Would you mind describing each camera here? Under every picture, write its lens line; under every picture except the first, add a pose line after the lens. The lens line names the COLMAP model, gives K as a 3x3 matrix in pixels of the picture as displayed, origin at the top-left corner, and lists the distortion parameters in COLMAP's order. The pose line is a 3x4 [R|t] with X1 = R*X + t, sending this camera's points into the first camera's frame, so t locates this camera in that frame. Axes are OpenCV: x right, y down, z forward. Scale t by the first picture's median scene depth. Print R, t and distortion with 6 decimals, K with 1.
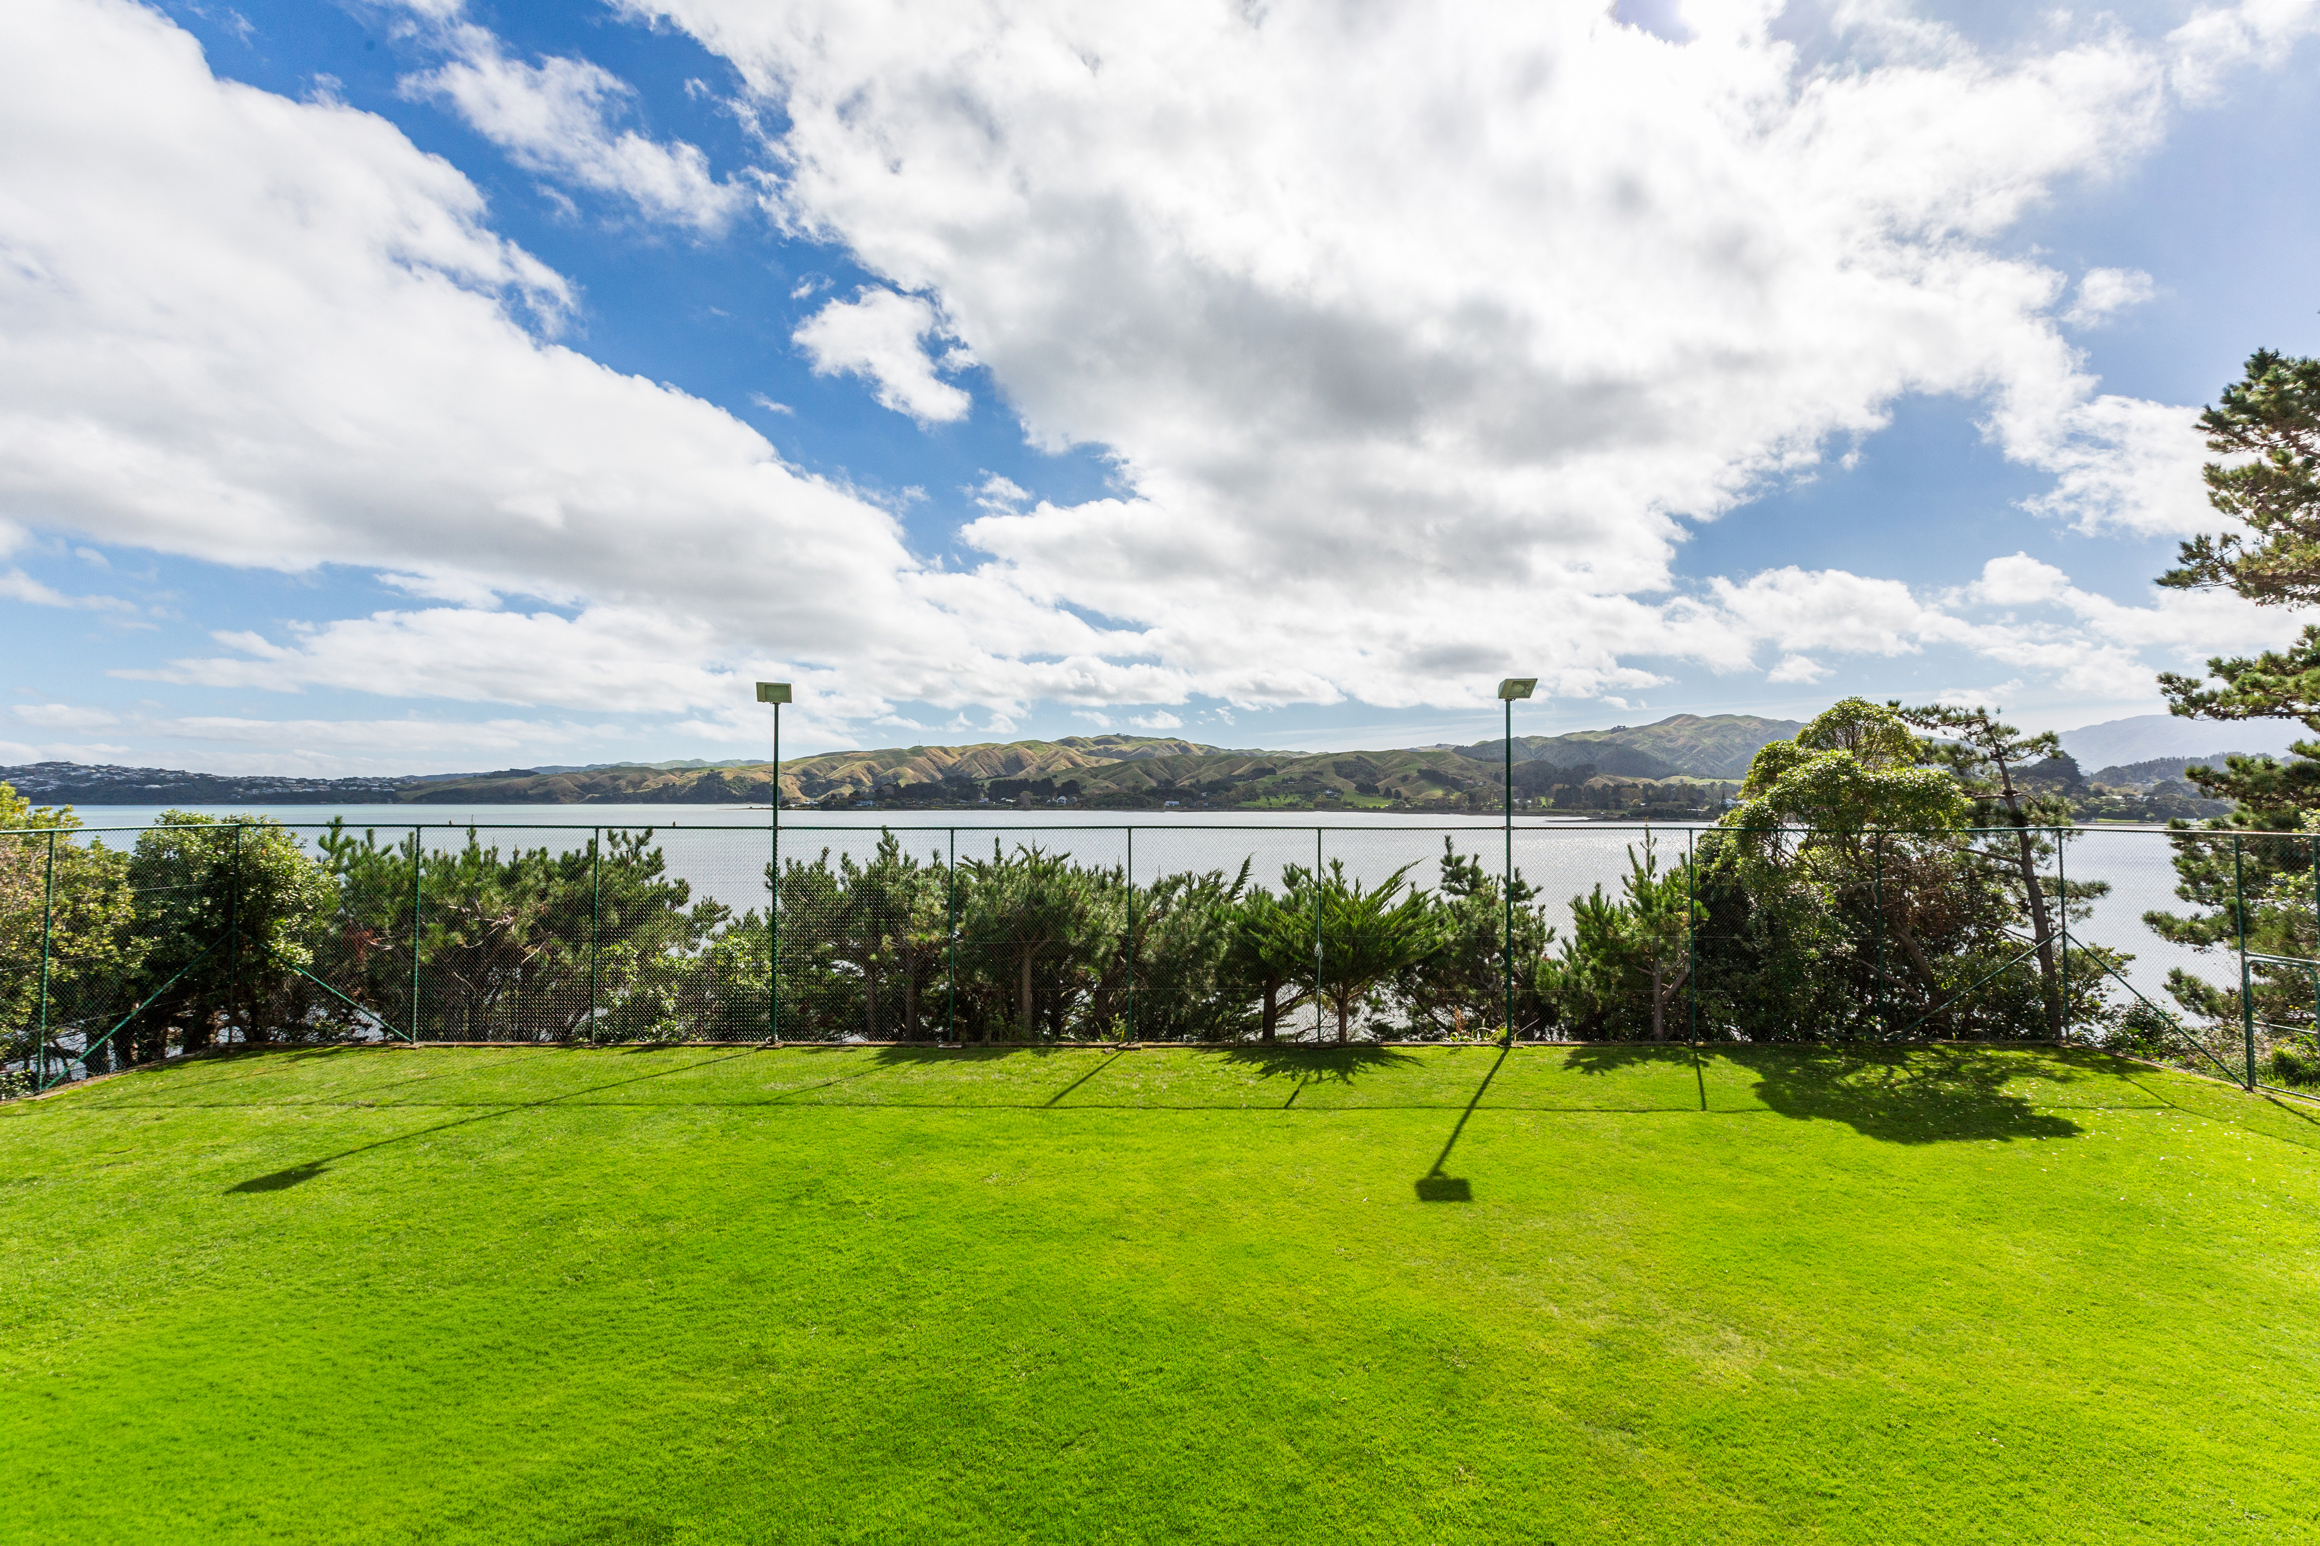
lens RADIAL K [[1060.9, 0, 1166.2], [0, 1060.9, 760.4], [0, 0, 1]] dist [-0.000736, -0.000122]
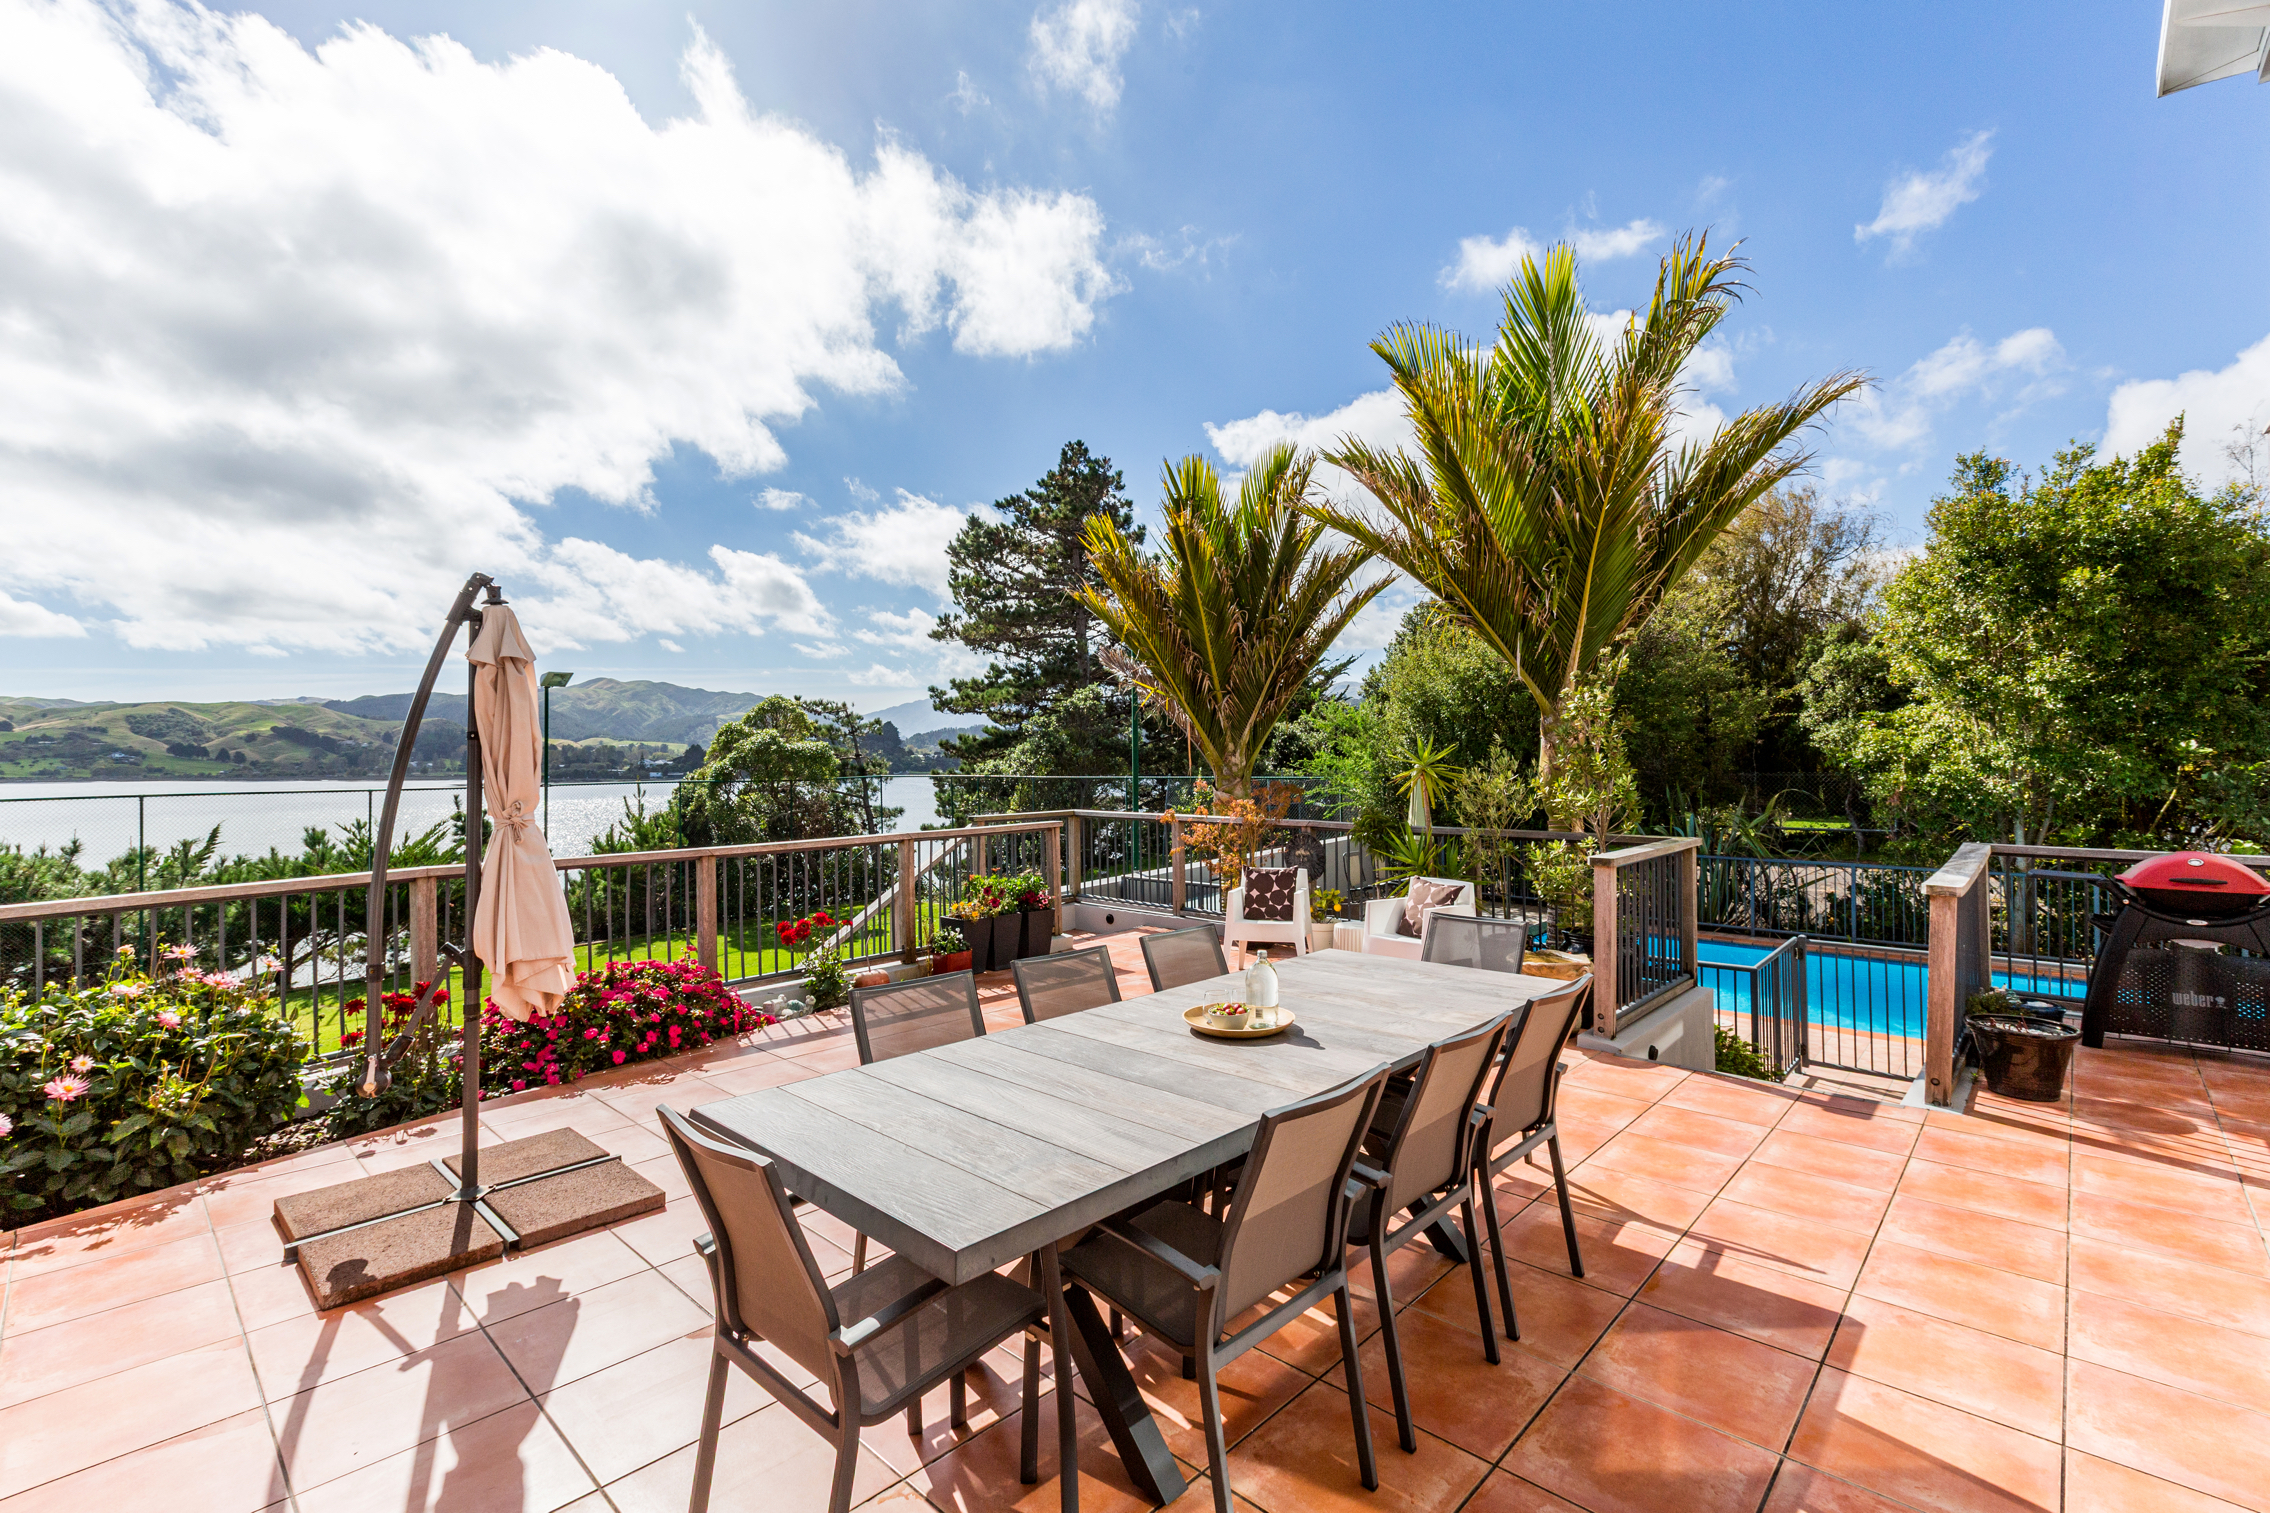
lens RADIAL K [[1038.0, 0, 1141.1], [0, 1038.0, 744.2], [0, 0, 1]] dist [-0.000736, -0.000122]
pose [[0.591335, 0.002088, 0.806423, -0.235319], [-0.019544, 0.999740, 0.011743, -0.014099], [-0.806189, -0.022705, 0.591222, -0.295176]]
